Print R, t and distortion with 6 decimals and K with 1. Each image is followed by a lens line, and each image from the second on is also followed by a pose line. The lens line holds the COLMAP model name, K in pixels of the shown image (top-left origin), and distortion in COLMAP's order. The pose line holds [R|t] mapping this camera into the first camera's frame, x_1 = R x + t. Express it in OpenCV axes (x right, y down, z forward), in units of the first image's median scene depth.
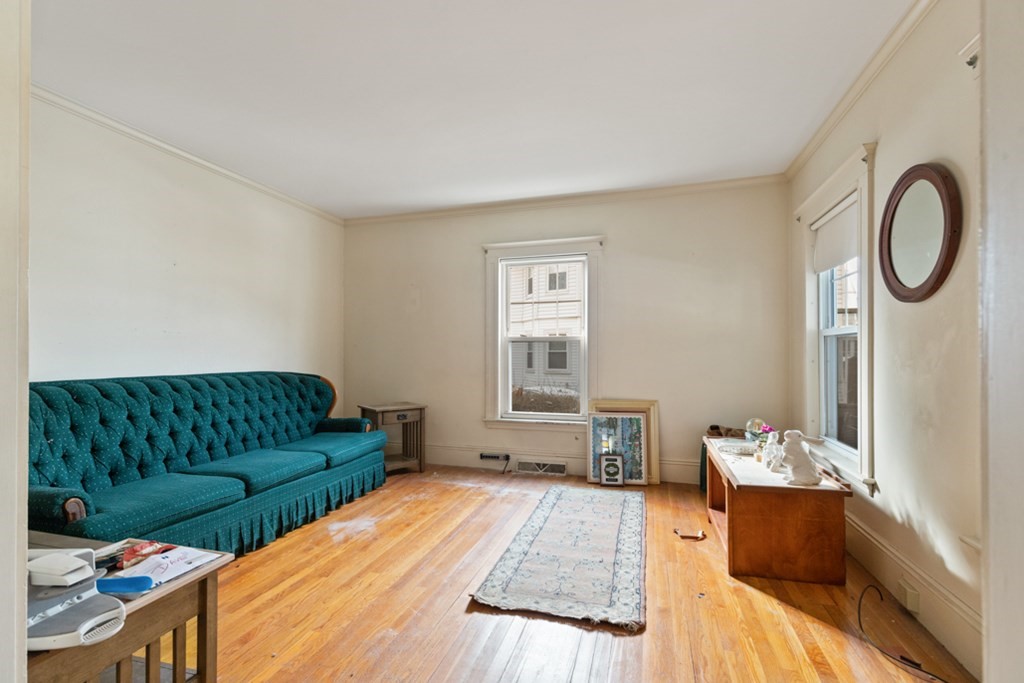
lens RADIAL K [[462.7, 0, 514.7], [0, 462.7, 354.9], [0, 0, 1]] dist [0.001961, -0.000494]
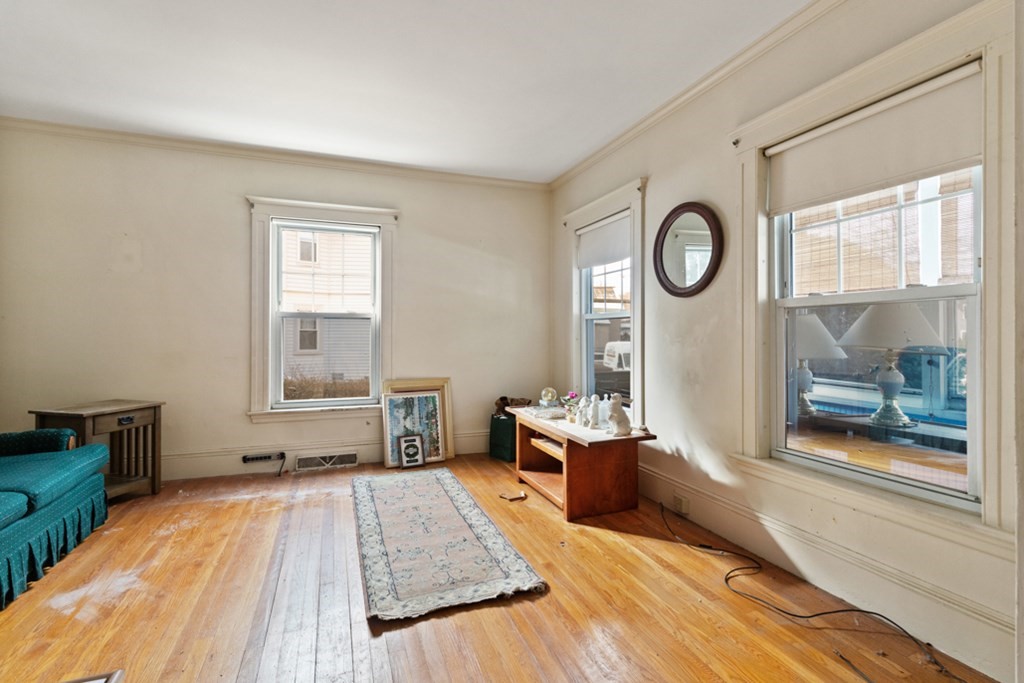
lens RADIAL K [[465.0, 0, 509.1], [0, 465.0, 333.3], [0, 0, 1]] dist [0.001006, -0.000234]
pose [[0.798512, 0.003358, 0.601969, -0.249522], [-0.002501, 0.999994, -0.002261, 0.001377], [-0.601973, 0.000300, 0.798516, 0.102361]]
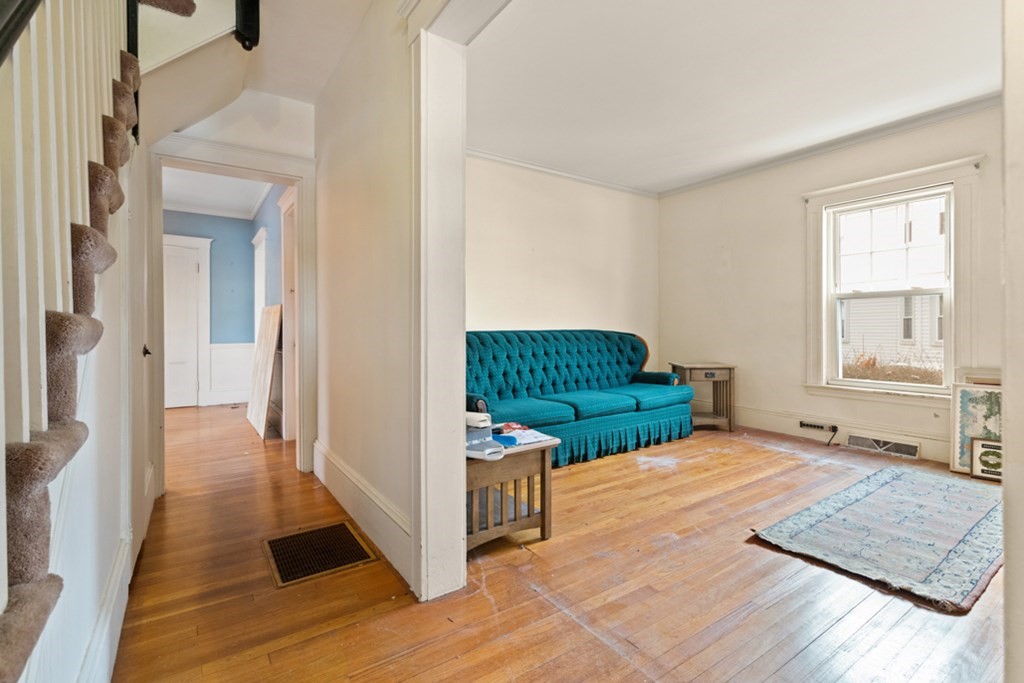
lens RADIAL K [[472.2, 0, 514.3], [0, 472.2, 327.3], [0, 0, 1]] dist [-0.001187, -0.000530]
pose [[0.775307, -0.001613, -0.631583, 0.102205], [0.002856, 0.999995, 0.000952, 0.030234], [0.631579, -0.002542, 0.775308, -0.115750]]
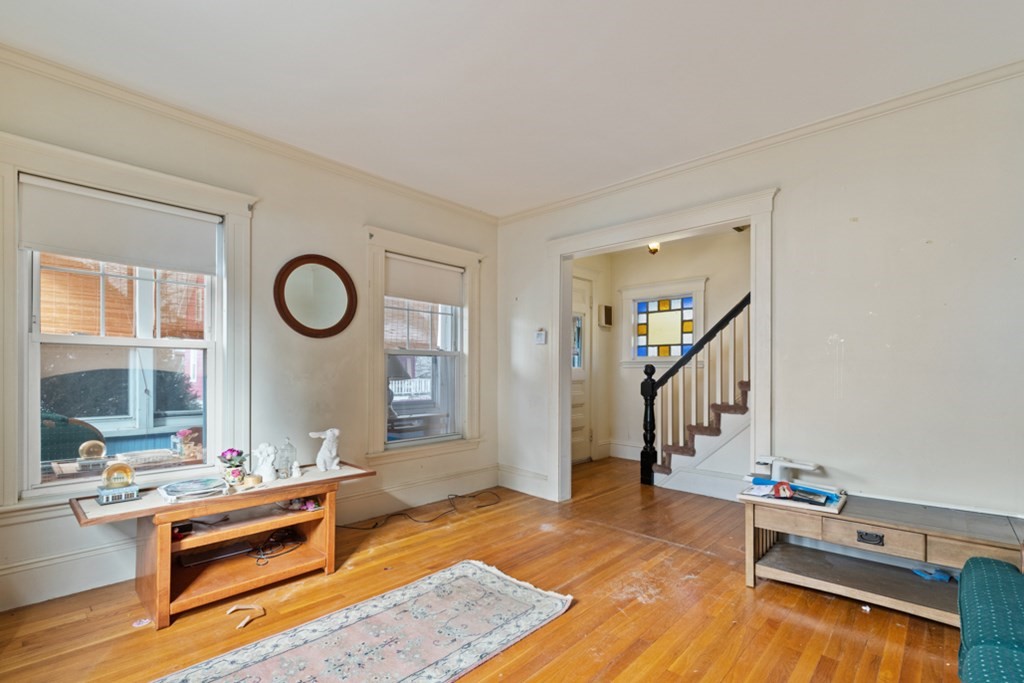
lens RADIAL K [[467.4, 0, 511.0], [0, 467.4, 364.7], [0, 0, 1]] dist [0.000085, -0.000225]
pose [[-0.890009, 0.001495, 0.455941, -0.281079], [-0.002413, 0.999965, -0.007990, -0.004559], [-0.455937, -0.008211, -0.889974, 1.227407]]
